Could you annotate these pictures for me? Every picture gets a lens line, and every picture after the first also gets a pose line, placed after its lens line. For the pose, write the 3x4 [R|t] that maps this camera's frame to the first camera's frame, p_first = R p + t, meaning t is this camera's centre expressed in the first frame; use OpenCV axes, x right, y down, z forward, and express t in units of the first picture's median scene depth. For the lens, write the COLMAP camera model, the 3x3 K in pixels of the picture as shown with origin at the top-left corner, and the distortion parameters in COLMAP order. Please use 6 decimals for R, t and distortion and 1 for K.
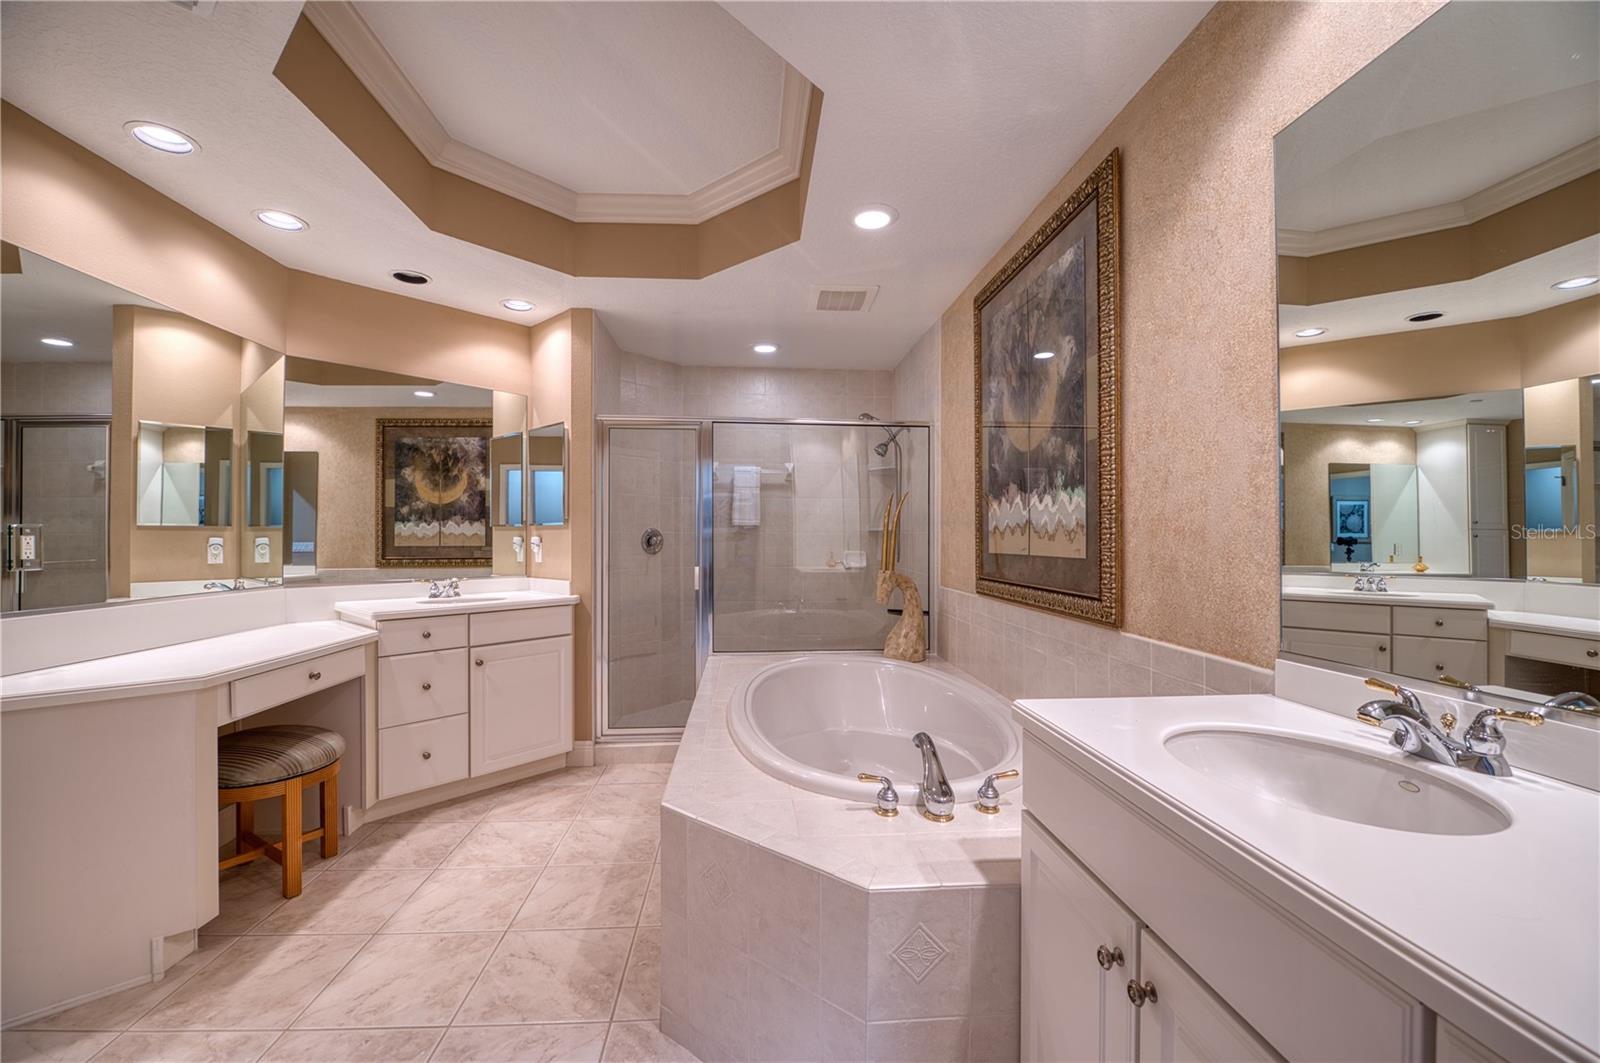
lens RADIAL K [[648.9, 0, 798.6], [0, 648.9, 543.2], [0, 0, 1]] dist [-0.017838, -0.004302]
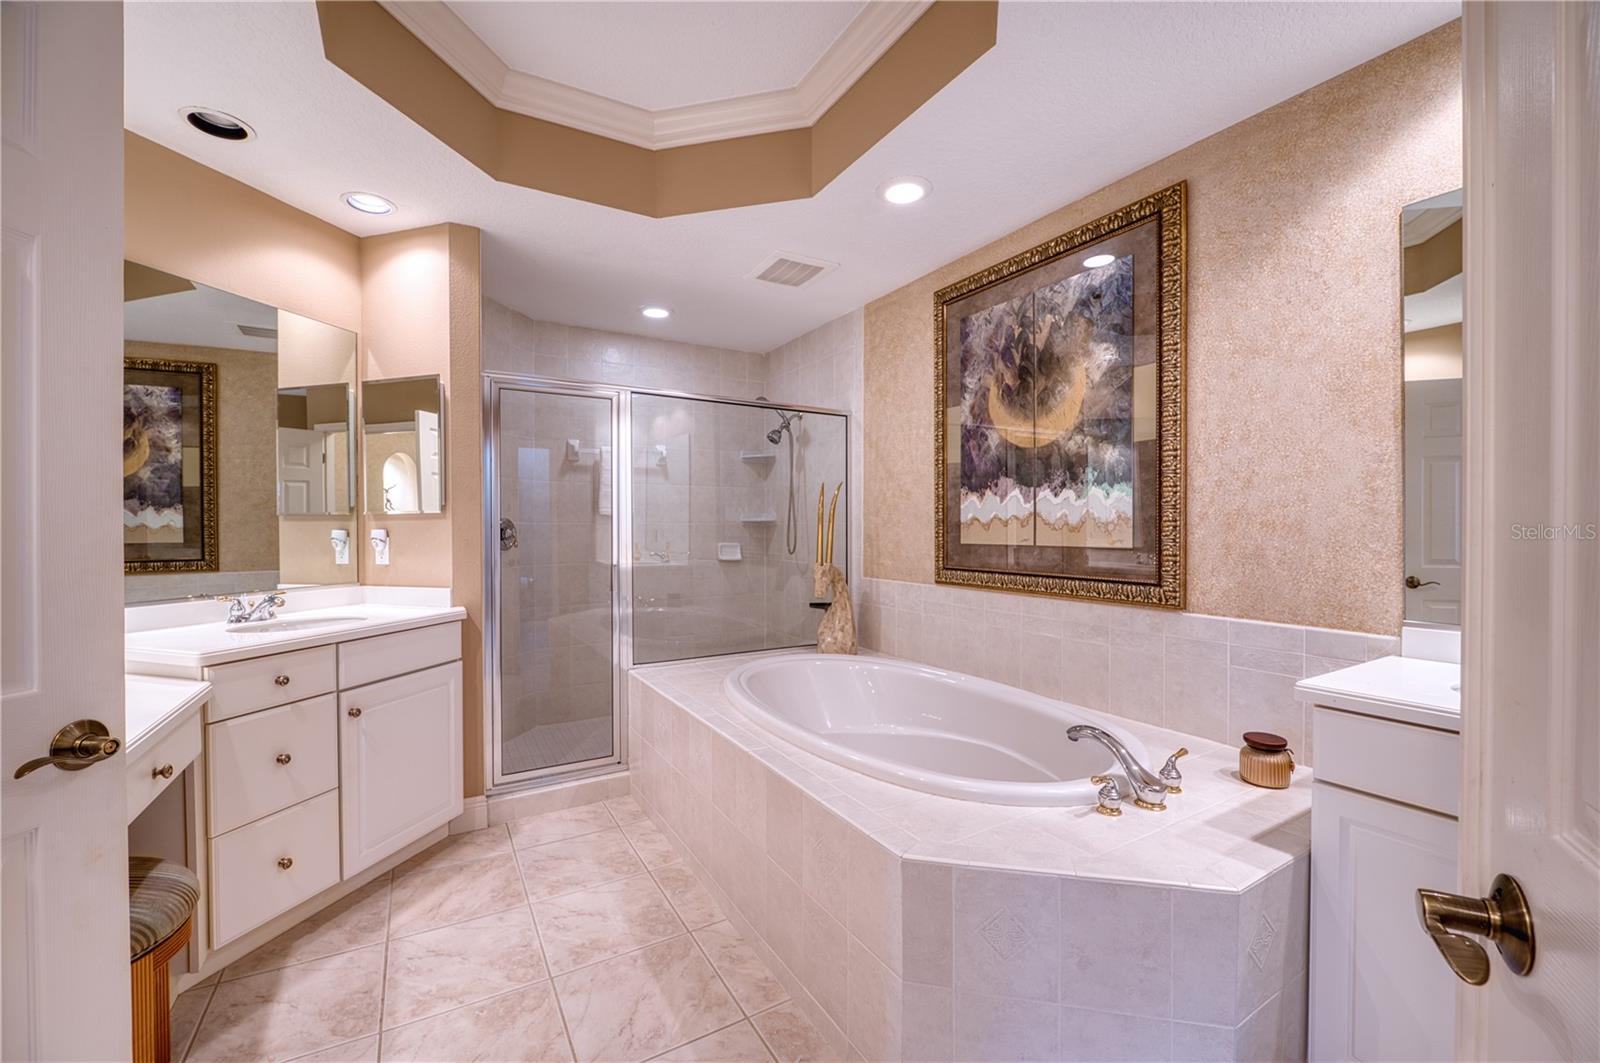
lens RADIAL K [[648.9, 0, 798.6], [0, 648.9, 540.6], [0, 0, 1]] dist [-0.017838, -0.004302]
pose [[0.896145, -0.011112, 0.443623, -0.378704], [0.005926, 0.999897, 0.013075, -0.004899], [-0.443723, -0.009088, 0.896118, 0.181329]]
